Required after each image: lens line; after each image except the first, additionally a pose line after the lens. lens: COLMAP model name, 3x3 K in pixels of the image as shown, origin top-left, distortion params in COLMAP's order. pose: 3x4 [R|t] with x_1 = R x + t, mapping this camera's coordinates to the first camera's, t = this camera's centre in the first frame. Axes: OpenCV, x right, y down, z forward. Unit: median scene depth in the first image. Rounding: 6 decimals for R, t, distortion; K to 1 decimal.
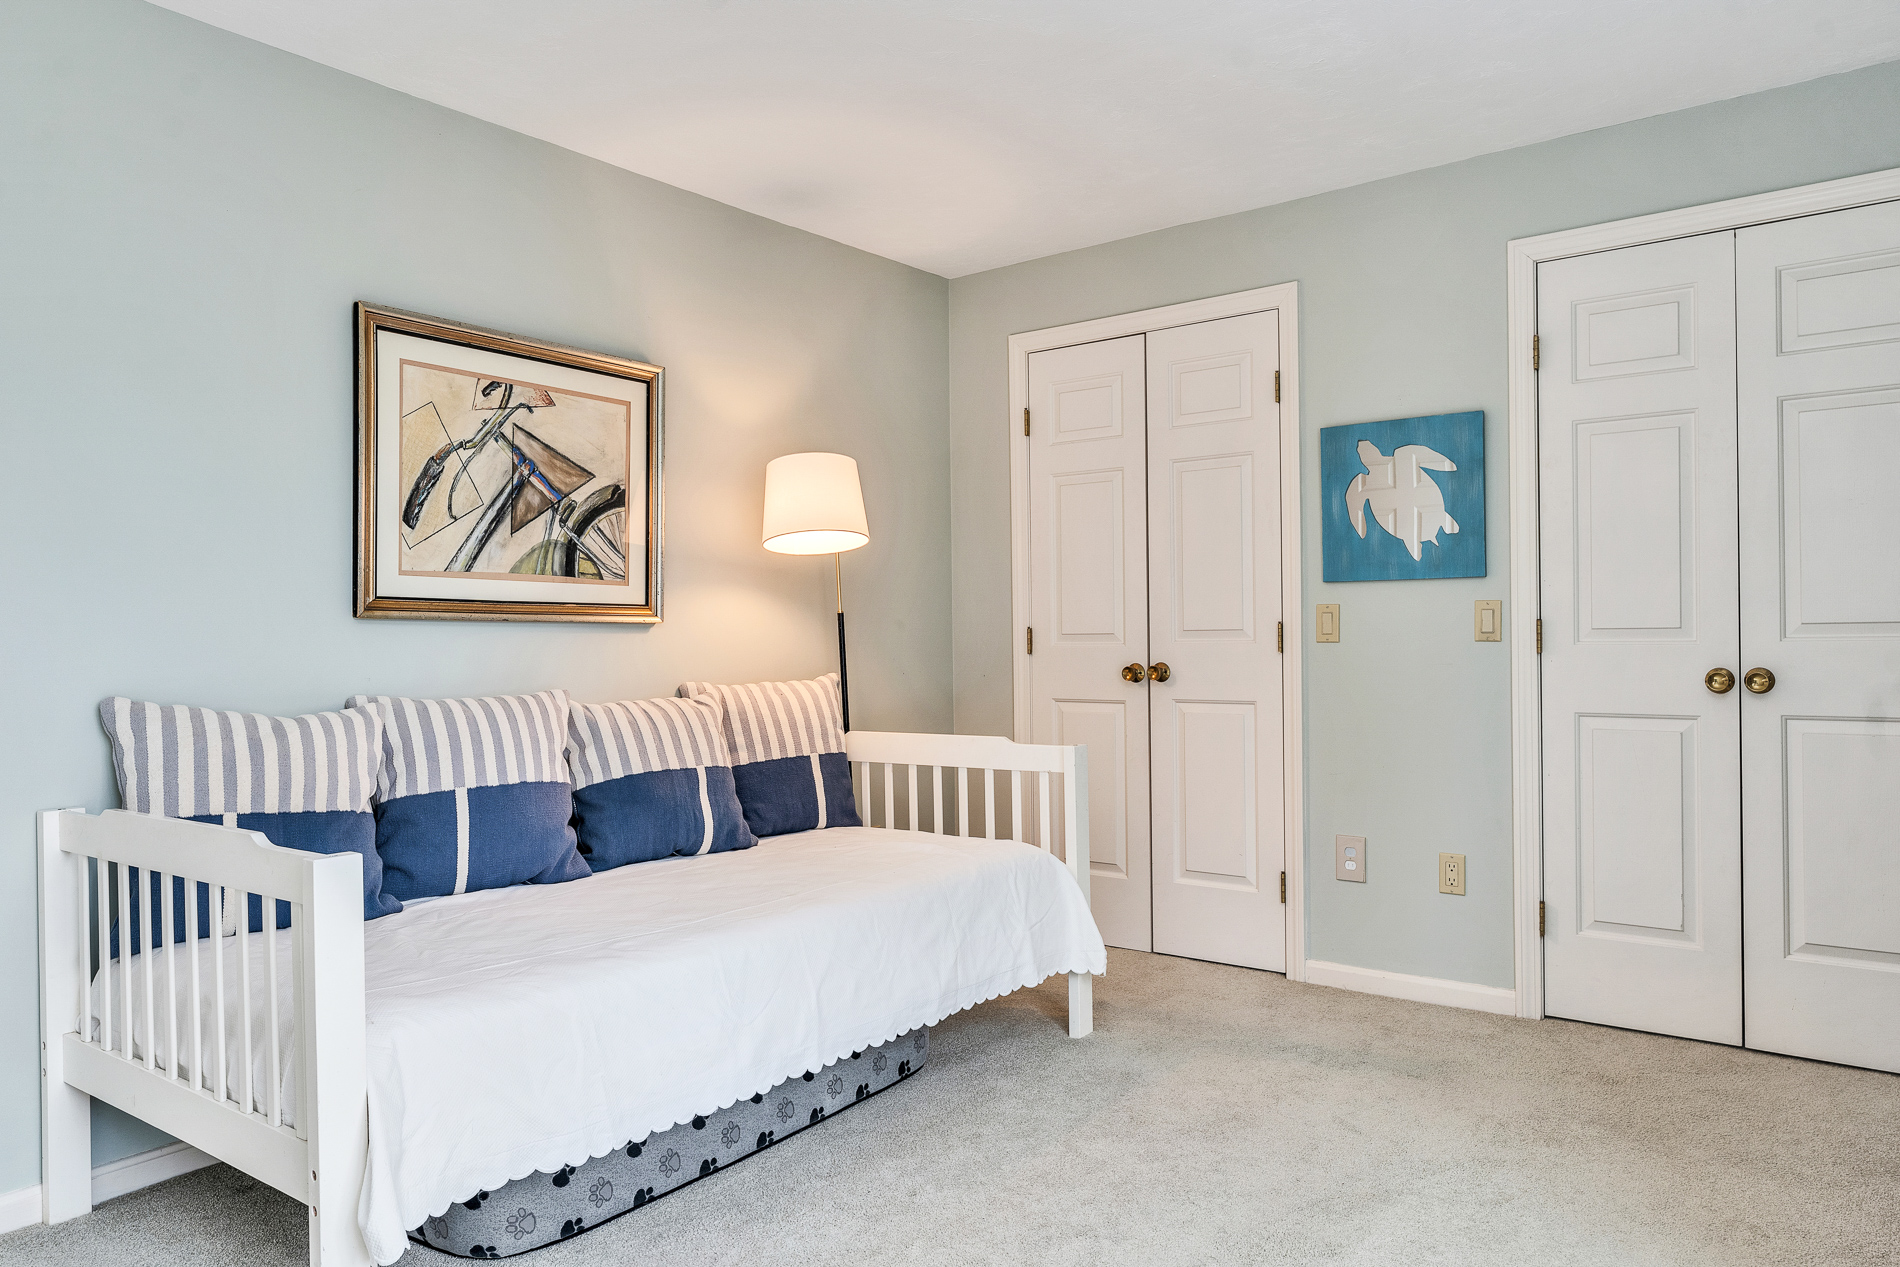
lens RADIAL K [[1254.4, 0, 946.5], [0, 1254.4, 640.4], [0, 0, 1]] dist [0.003366, -0.005885]
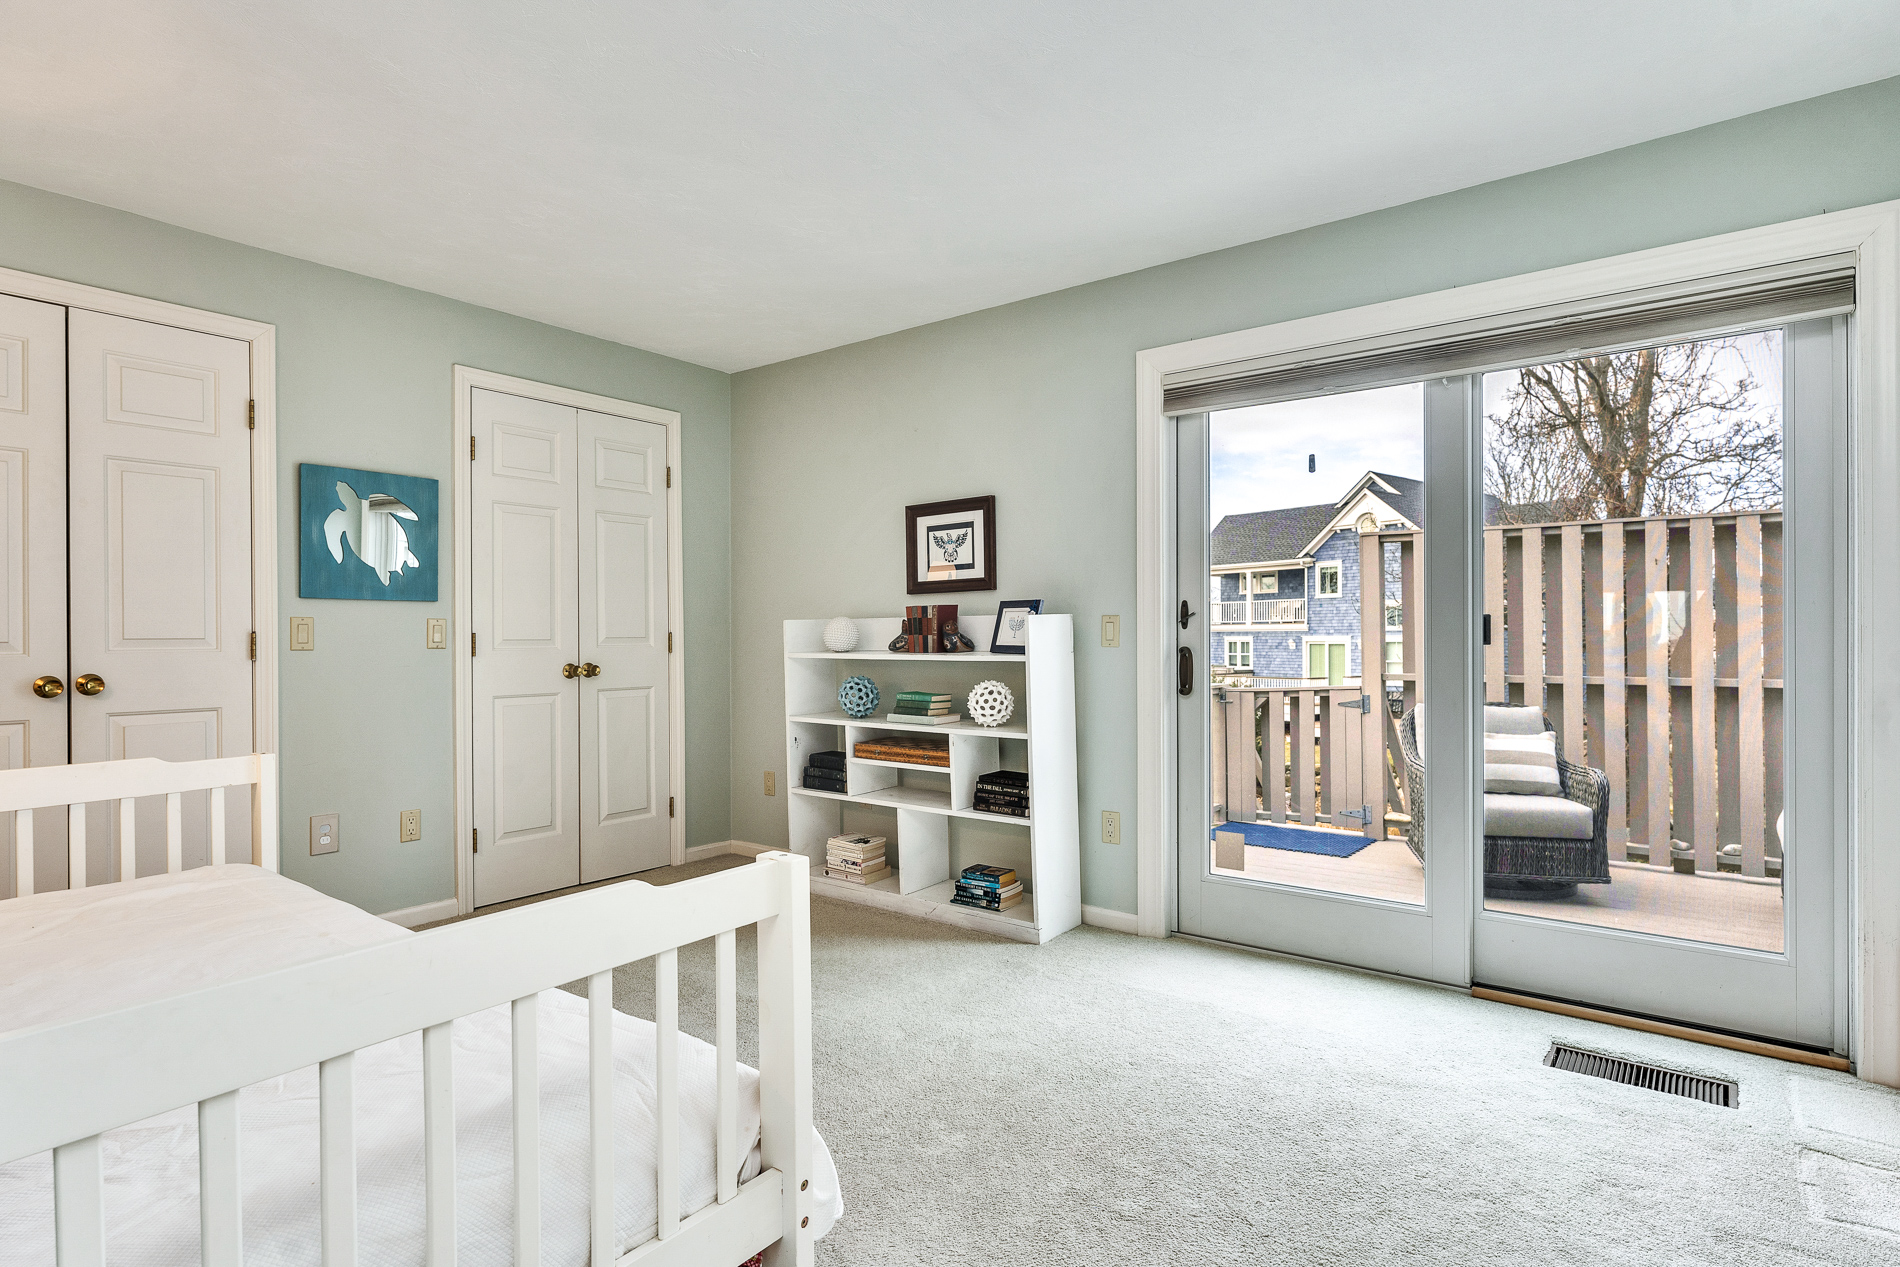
lens RADIAL K [[916.8, 0, 945.8], [0, 916.8, 636.2], [0, 0, 1]] dist [-0.001922, -0.000022]
pose [[0.038754, 0.010094, 0.999198, -0.536600], [0.007650, 0.999917, -0.010398, 0.001794], [-0.999220, 0.008047, 0.038673, 0.400575]]
